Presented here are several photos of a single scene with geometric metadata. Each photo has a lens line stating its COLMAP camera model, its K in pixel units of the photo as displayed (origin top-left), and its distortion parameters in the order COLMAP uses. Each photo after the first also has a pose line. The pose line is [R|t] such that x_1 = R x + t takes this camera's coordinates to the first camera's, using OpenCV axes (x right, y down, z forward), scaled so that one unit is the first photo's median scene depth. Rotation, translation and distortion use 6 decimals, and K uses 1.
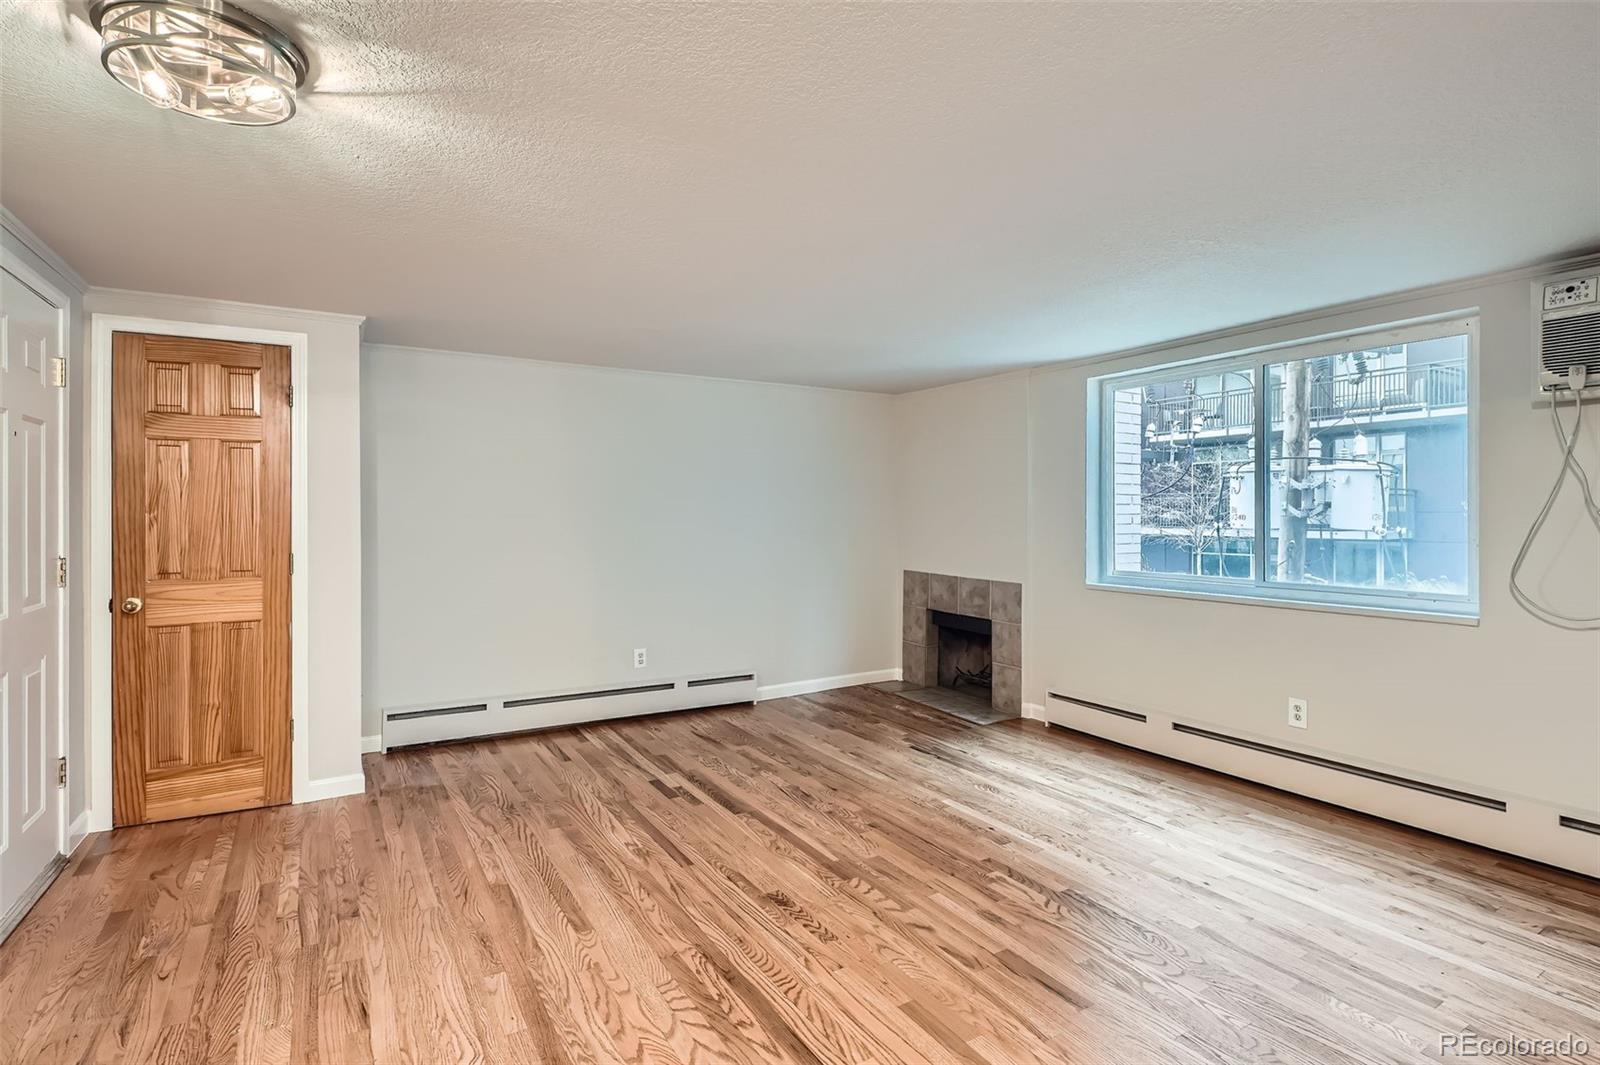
lens RADIAL K [[782.7, 0, 800.3], [0, 782.7, 517.4], [0, 0, 1]] dist [-0.002966, 0.002003]
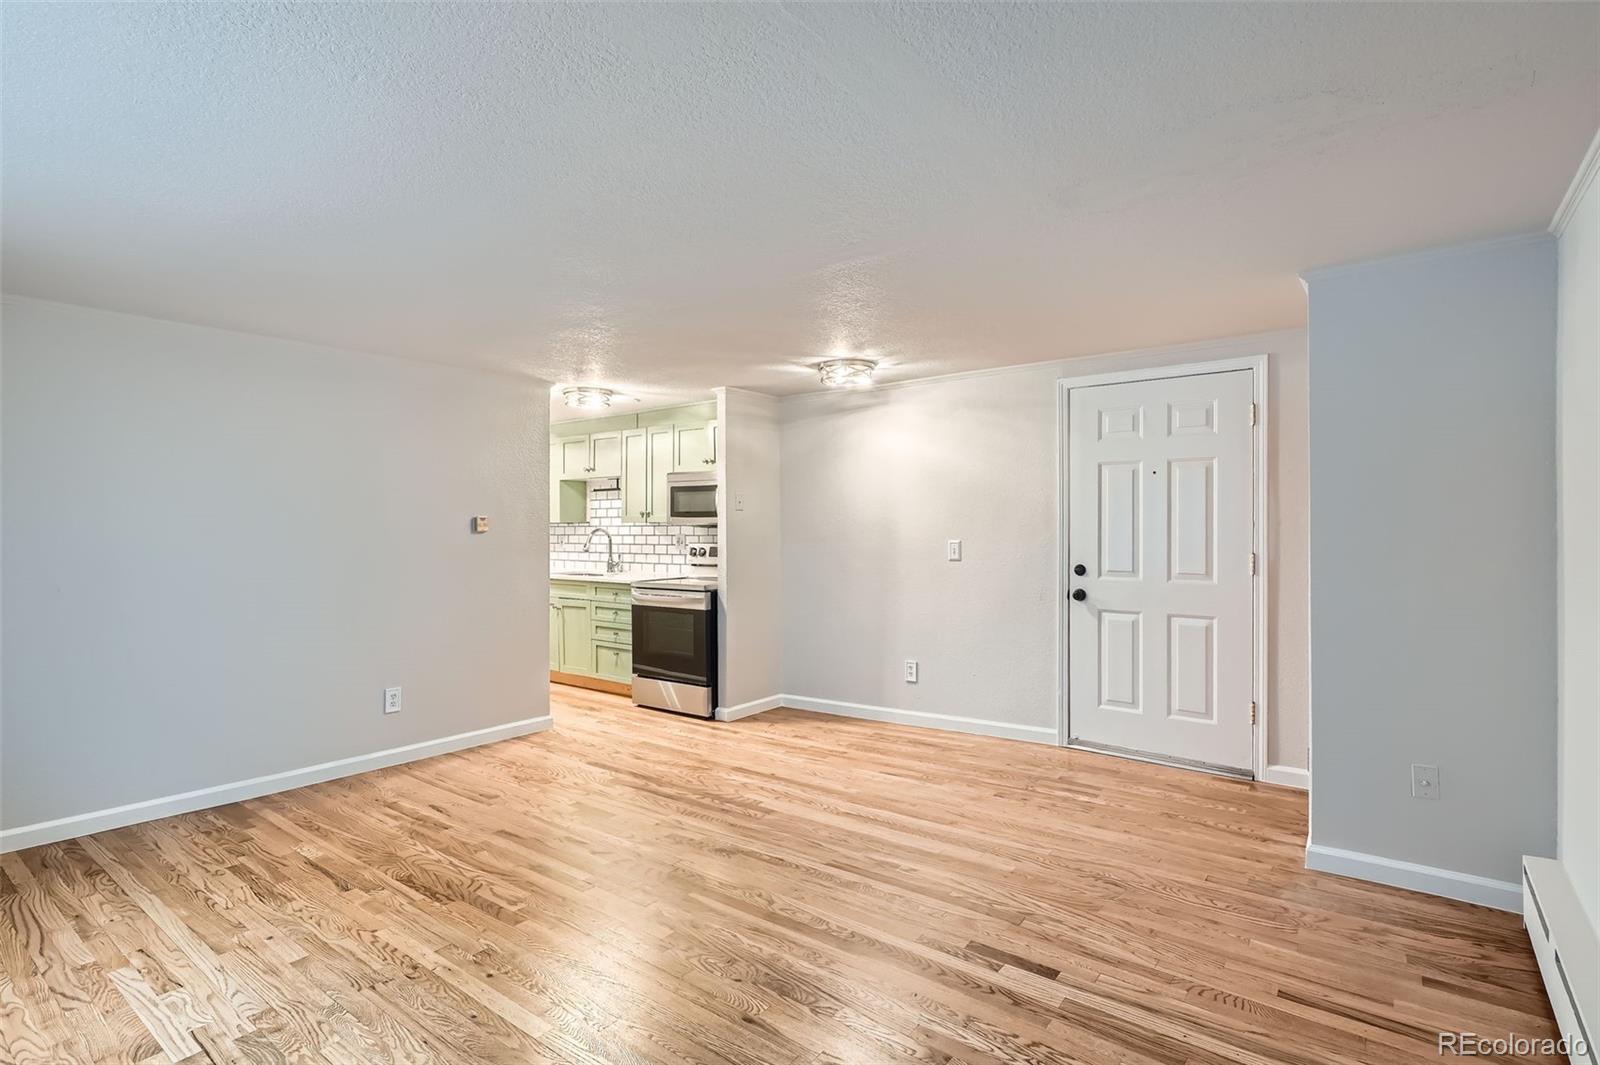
lens RADIAL K [[782.7, 0, 794.8], [0, 782.7, 524.6], [0, 0, 1]] dist [-0.002966, 0.002003]
pose [[-0.932873, 0.004515, -0.360178, 0.229339], [0.003316, 0.999987, 0.003946, -0.002995], [0.360191, 0.002487, -0.932875, 1.667637]]
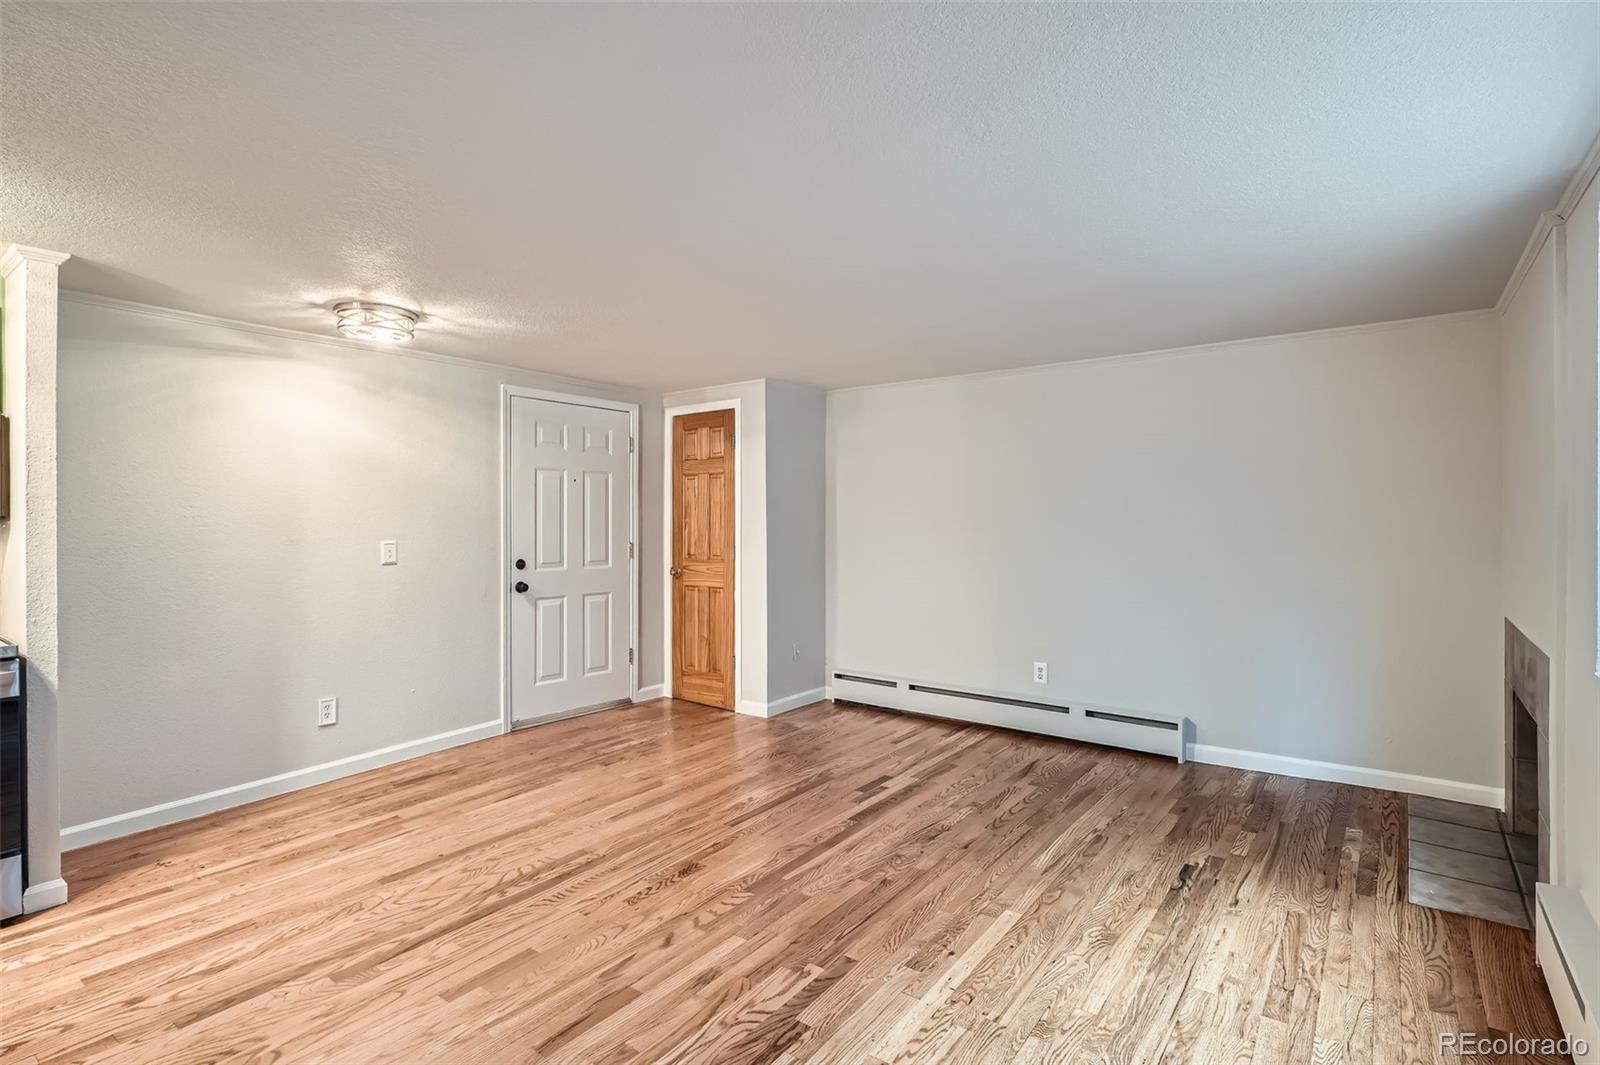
lens RADIAL K [[782.7, 0, 807.7], [0, 782.7, 520.2], [0, 0, 1]] dist [-0.002966, 0.002003]
pose [[0.376066, -0.002410, -0.926590, 0.822895], [-0.001110, 0.999995, -0.003051, 0.002762], [0.926592, 0.002176, 0.376061, 0.581503]]
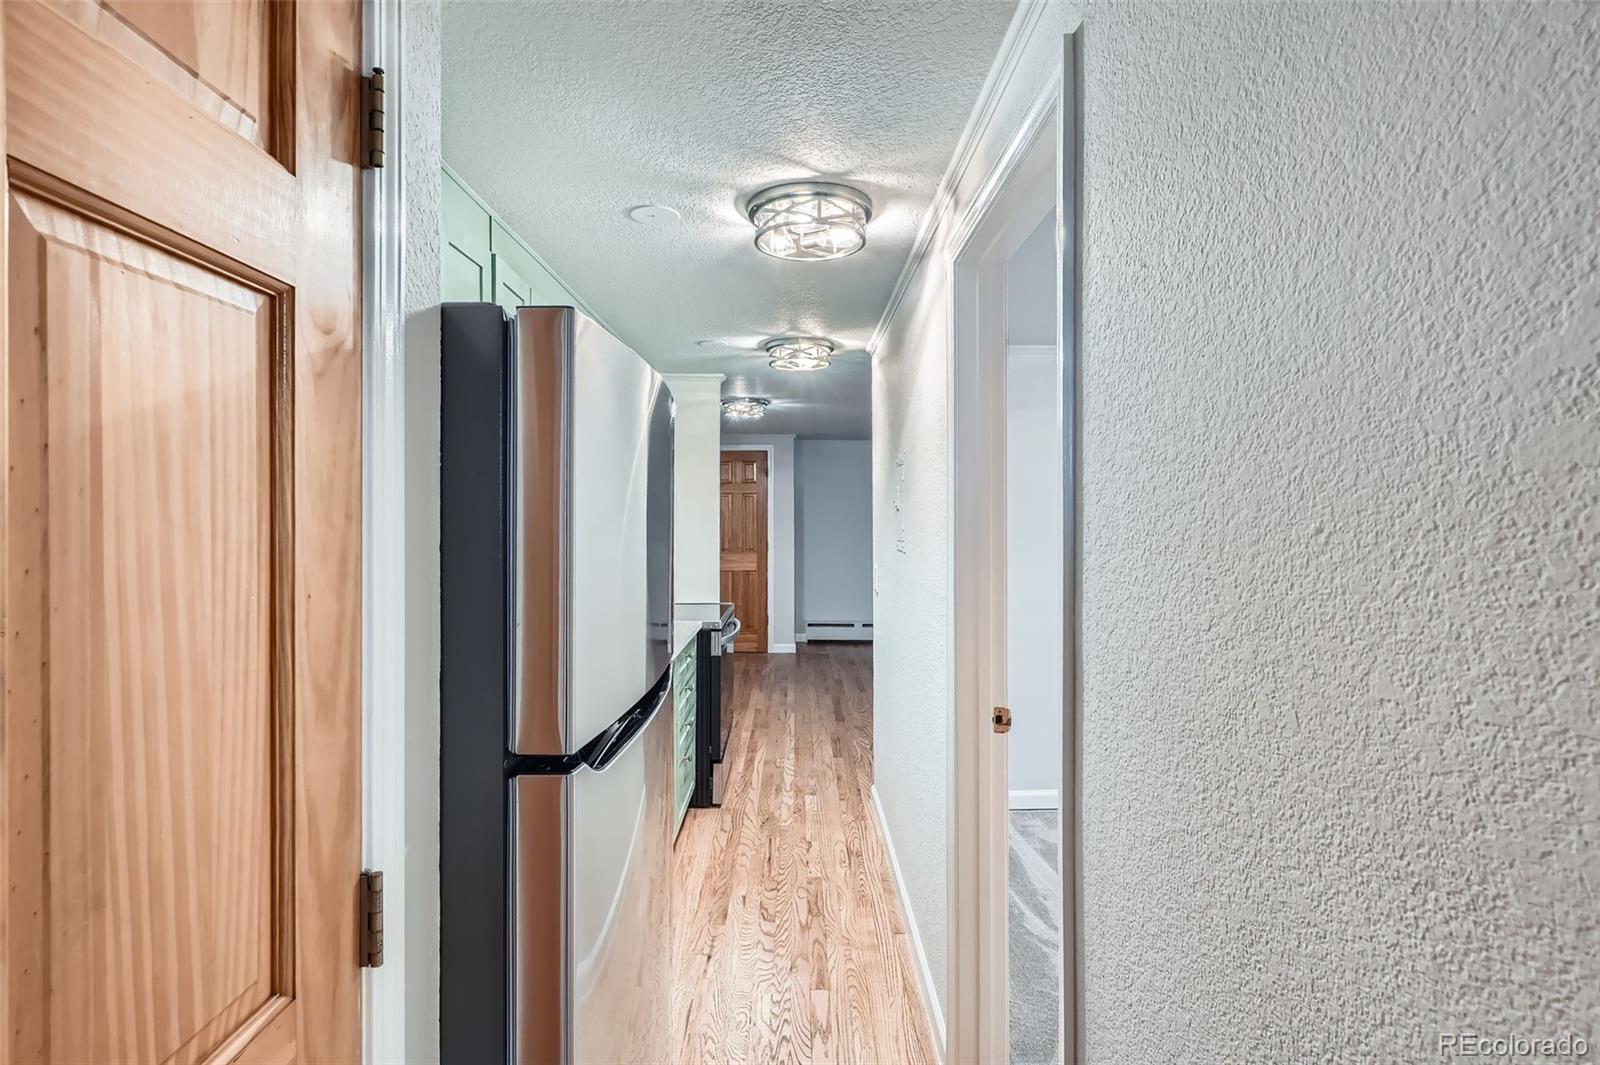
lens RADIAL K [[782.7, 0, 815.3], [0, 782.7, 519.0], [0, 0, 1]] dist [-0.002966, 0.002003]
pose [[0.866056, -0.000501, -0.499947, 0.621388], [-0.000825, 0.999997, -0.002431, -0.015522], [0.499947, 0.002518, 0.866052, -0.922250]]
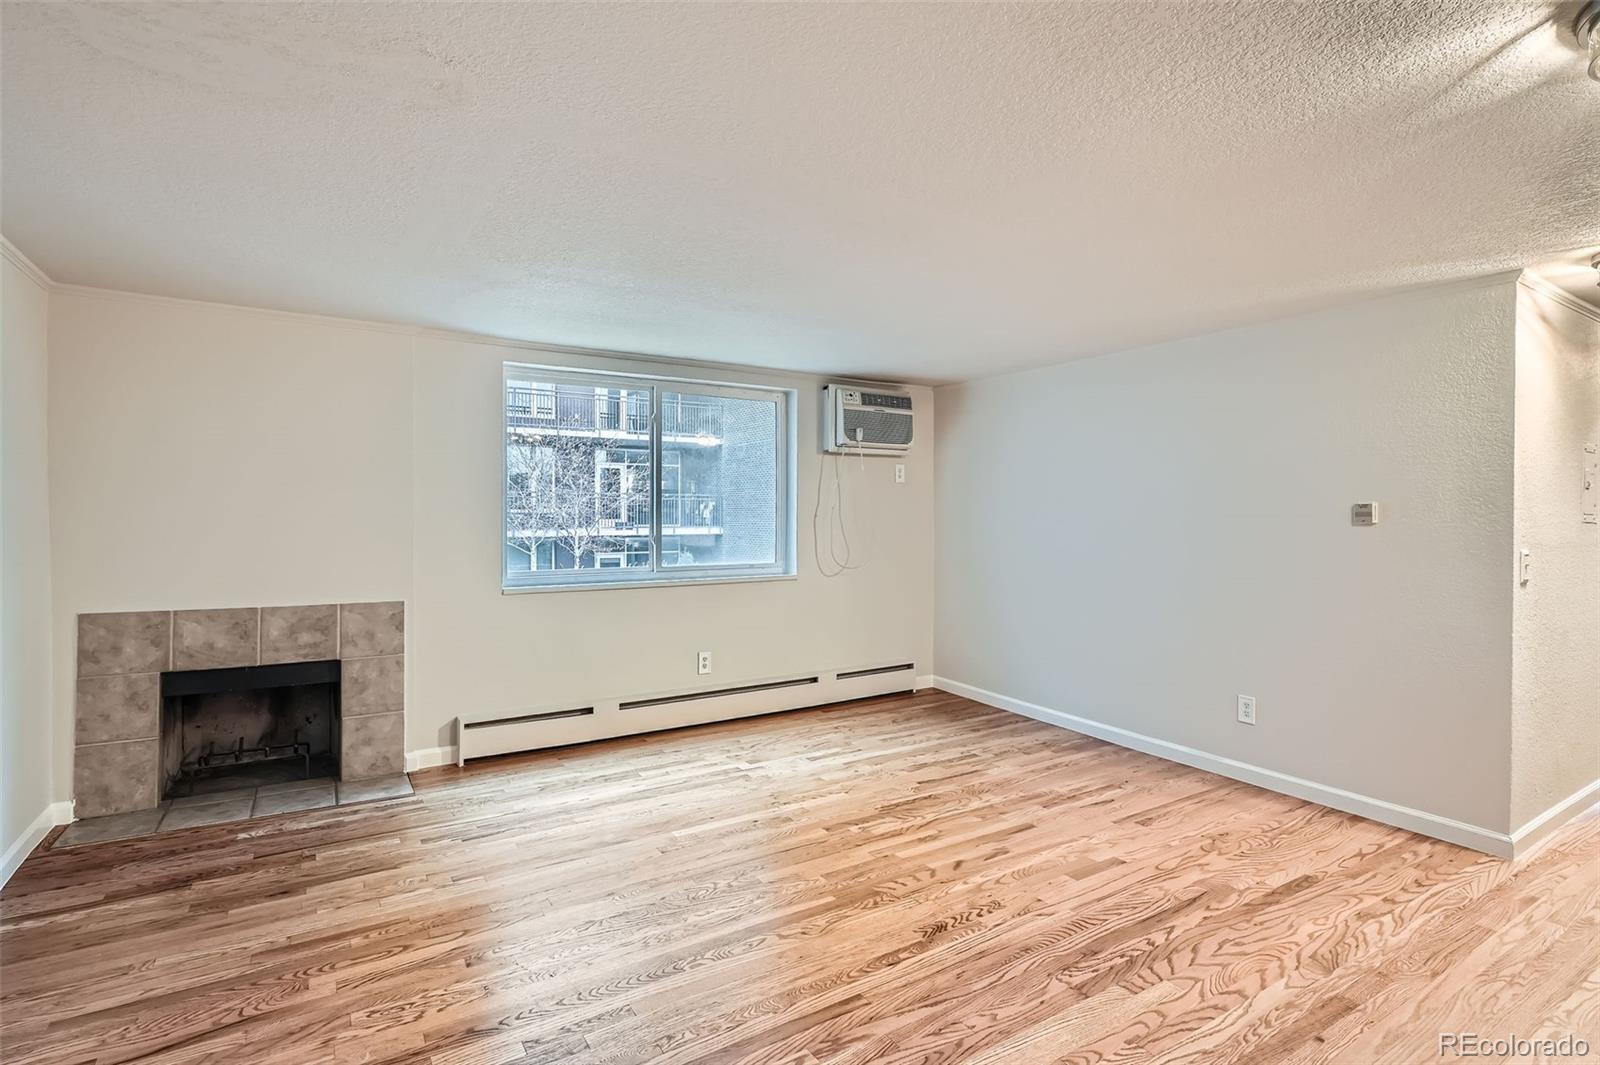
lens RADIAL K [[782.7, 0, 803.1], [0, 782.7, 519.3], [0, 0, 1]] dist [-0.002966, 0.002003]
pose [[-0.022006, -0.003562, 0.999751, -0.734248], [0.001738, 0.999992, 0.003601, 0.003795], [-0.999756, 0.001817, -0.022000, 0.919810]]
